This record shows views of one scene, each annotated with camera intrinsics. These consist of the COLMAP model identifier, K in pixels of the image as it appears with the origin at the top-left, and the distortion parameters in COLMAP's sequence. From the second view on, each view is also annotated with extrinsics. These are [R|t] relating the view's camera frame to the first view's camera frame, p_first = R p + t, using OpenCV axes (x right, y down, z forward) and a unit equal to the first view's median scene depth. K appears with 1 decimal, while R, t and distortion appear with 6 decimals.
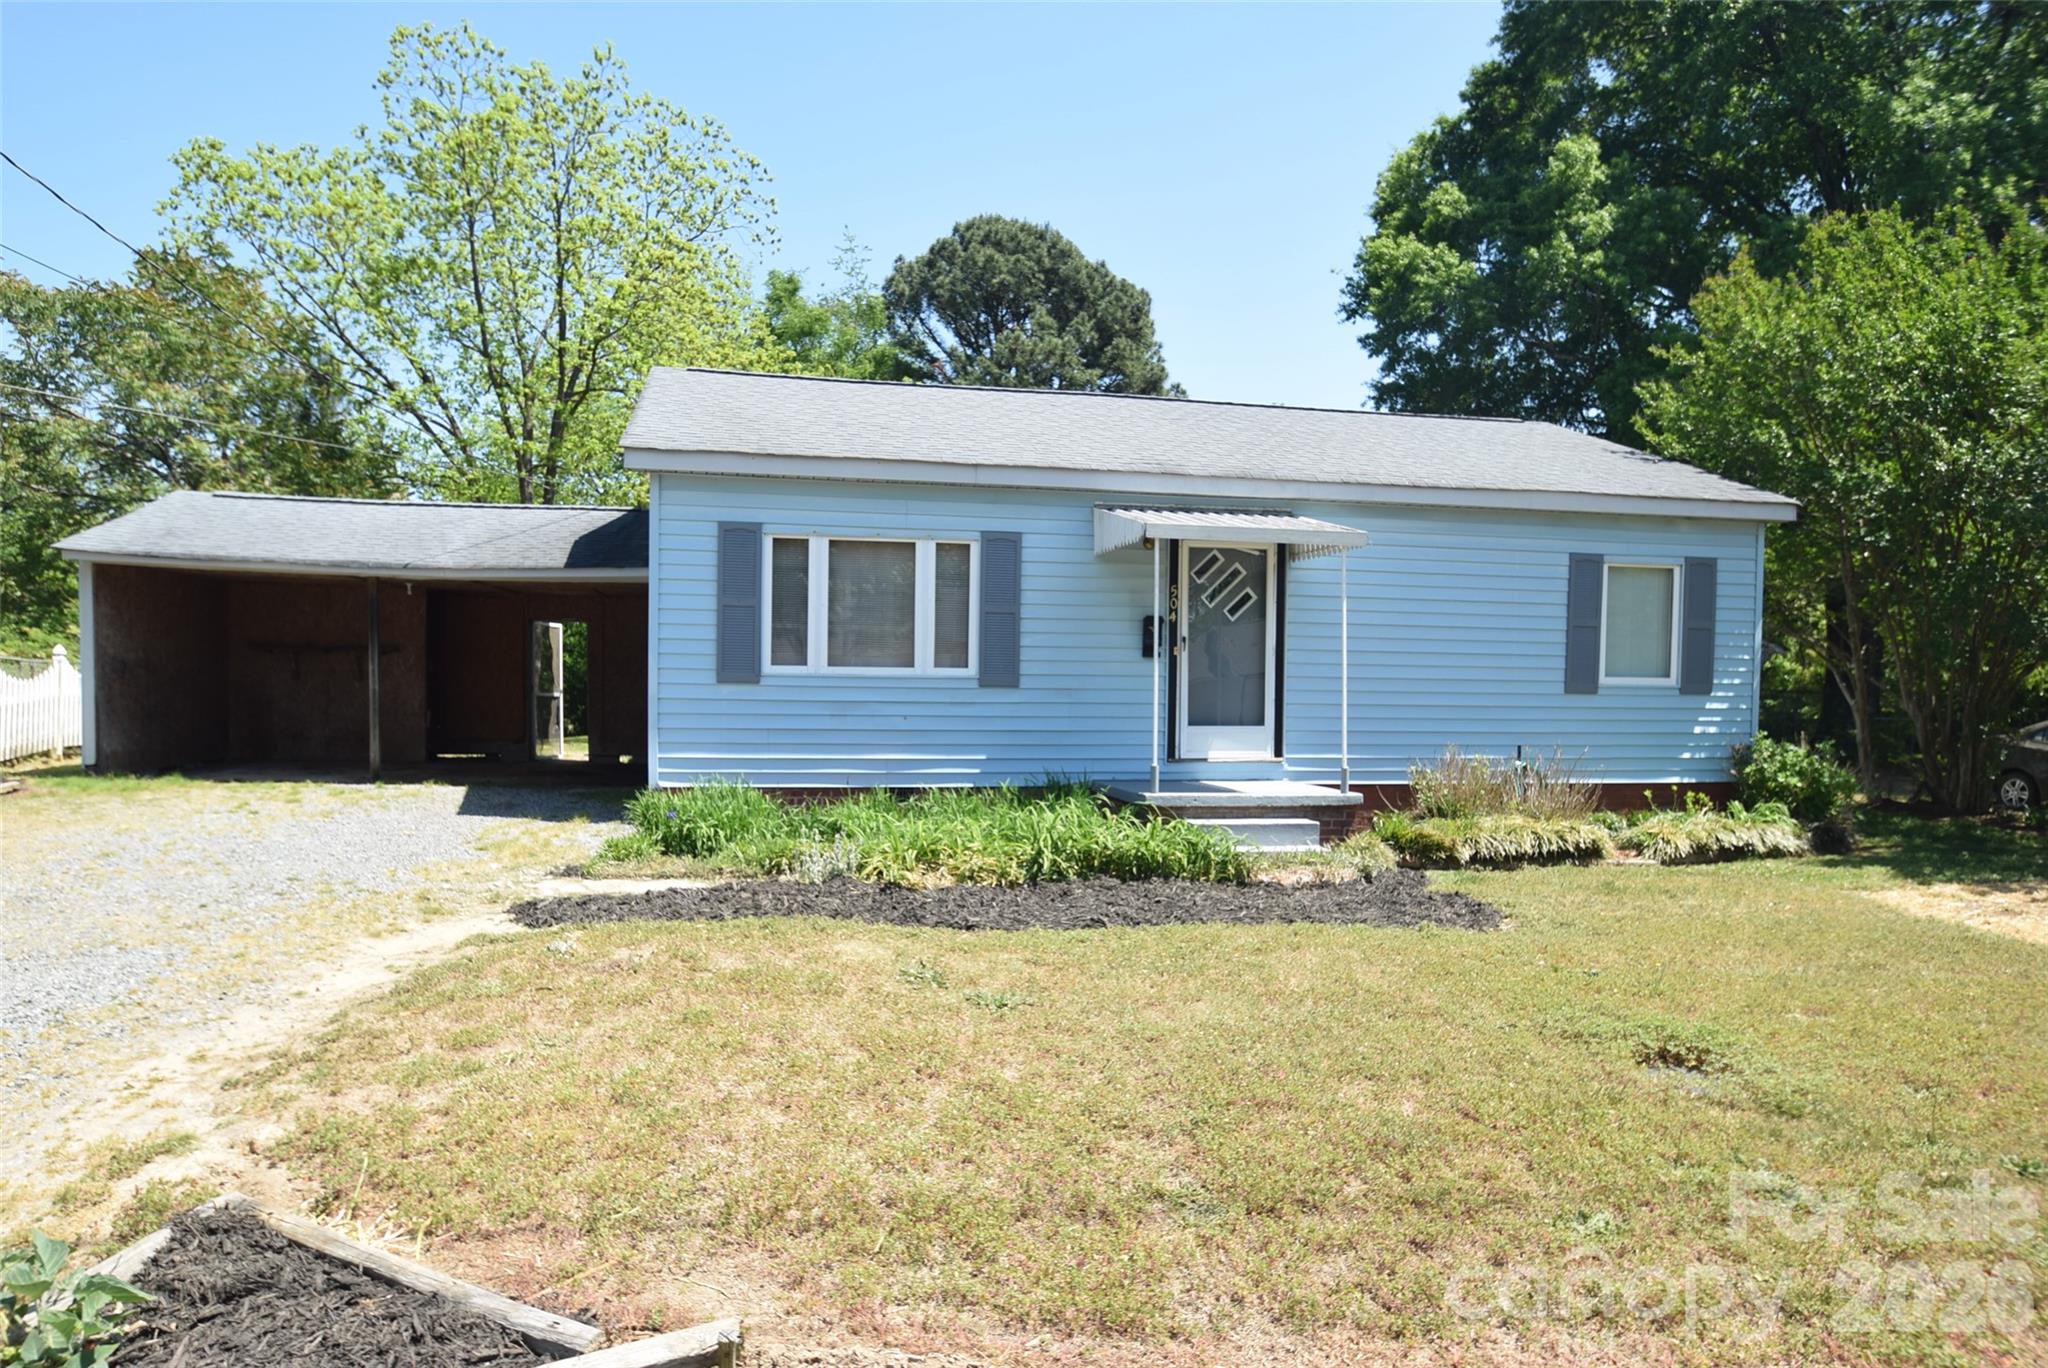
lens RADIAL K [[1285.9, 0, 1024.0], [0, 1285.9, 684.0], [0, 0, 1]] dist [-0.065055, 0.070915]
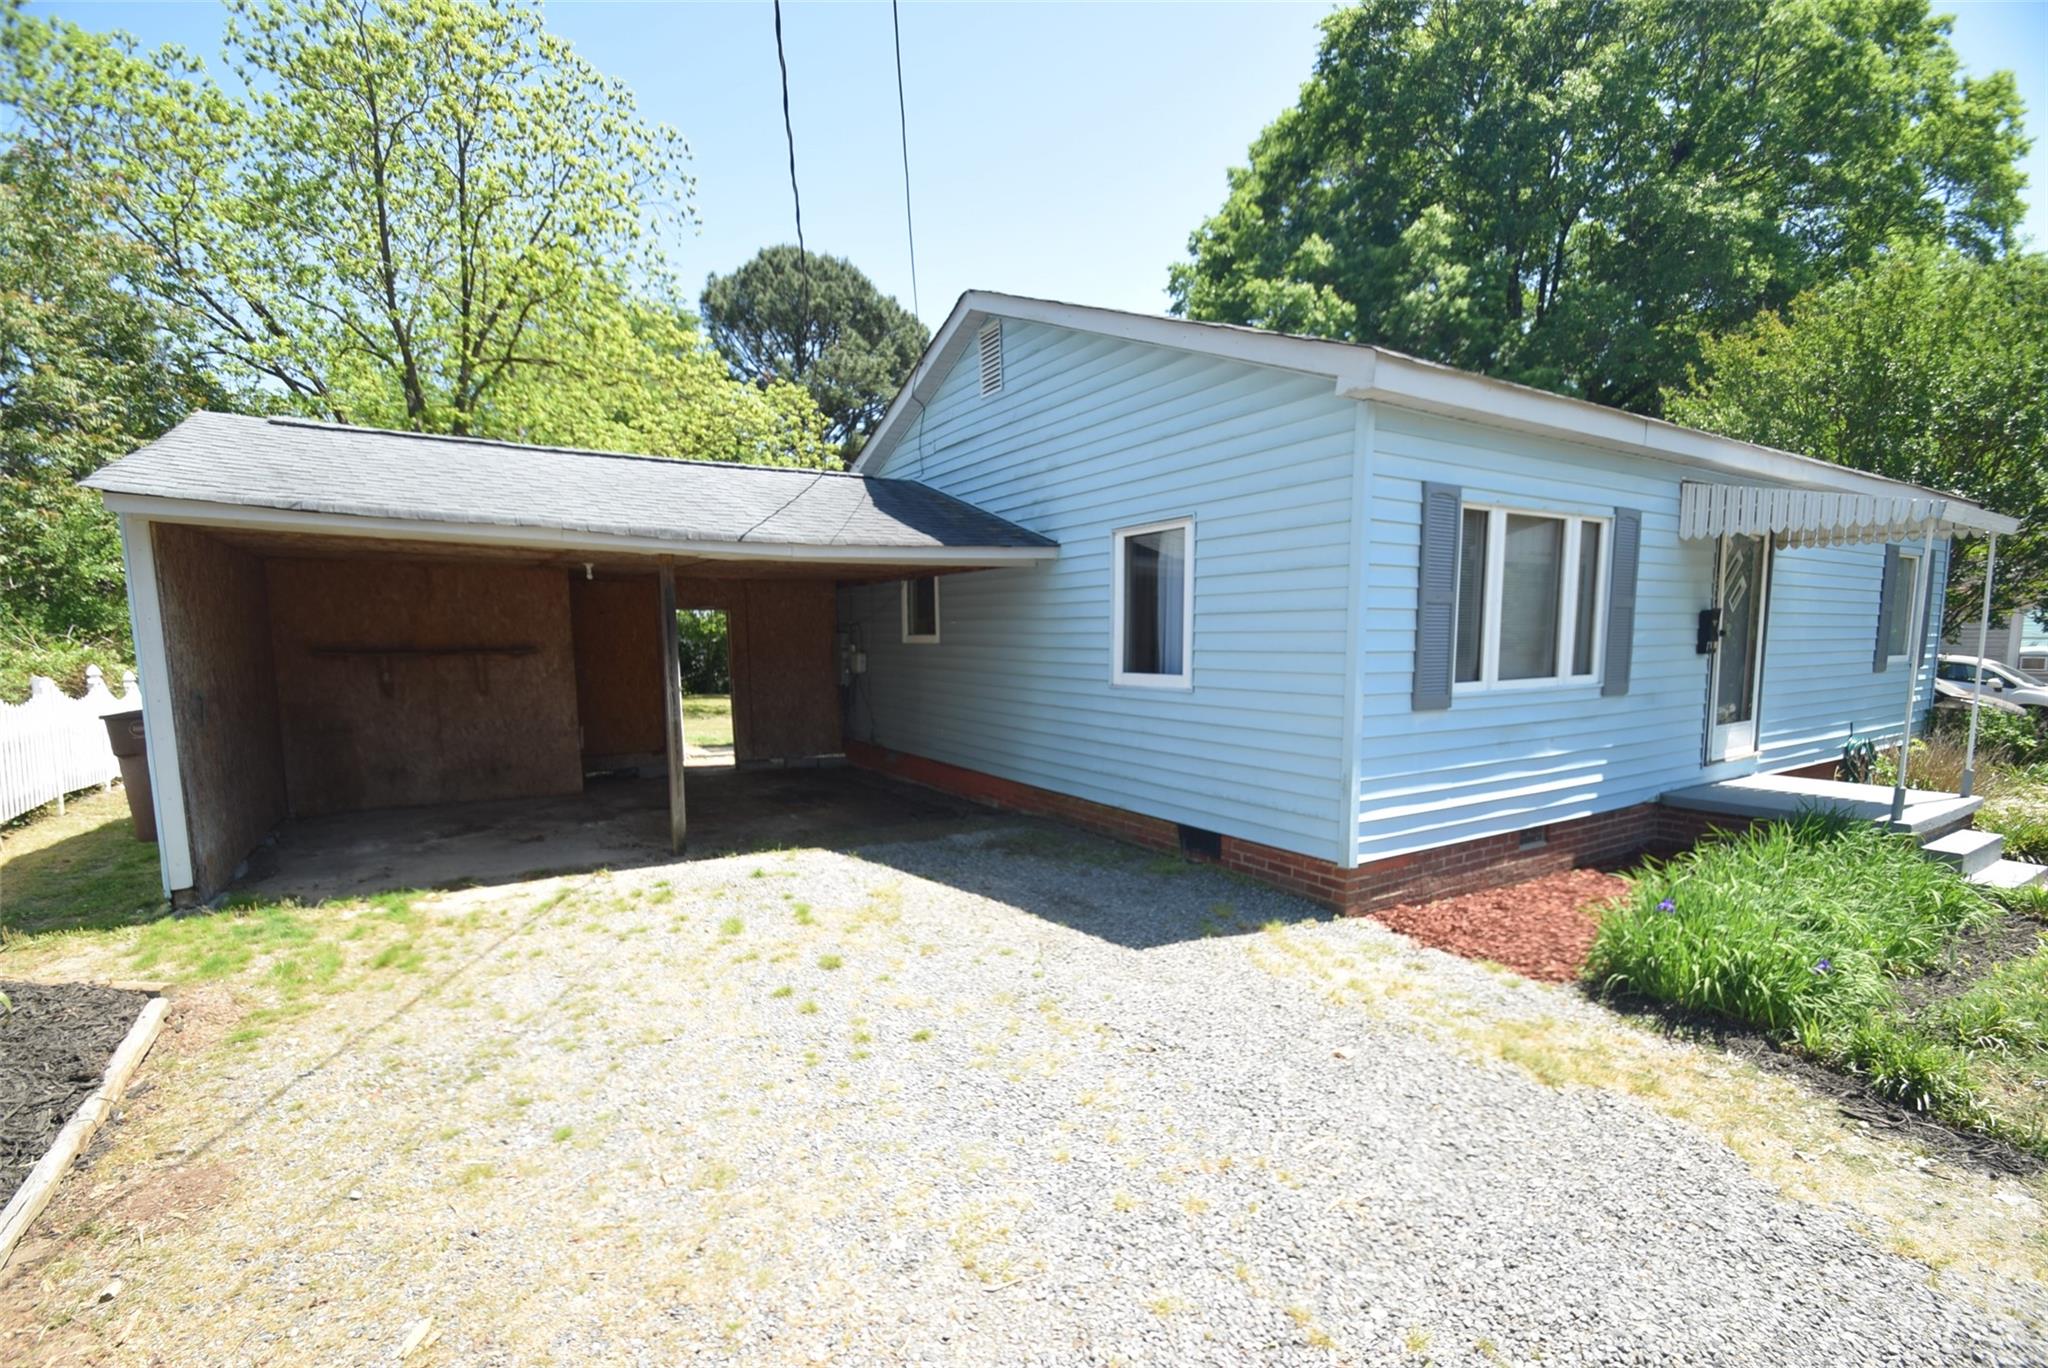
lens RADIAL K [[896.0, 0, 1023.5], [0, 896.0, 723.0], [0, 0, 1]] dist [0.008216, -0.000177]
pose [[0.942326, -0.051665, 0.330685, -0.437042], [0.019722, 0.994869, 0.099235, -0.034780], [-0.334115, -0.086990, 0.938509, 0.430913]]
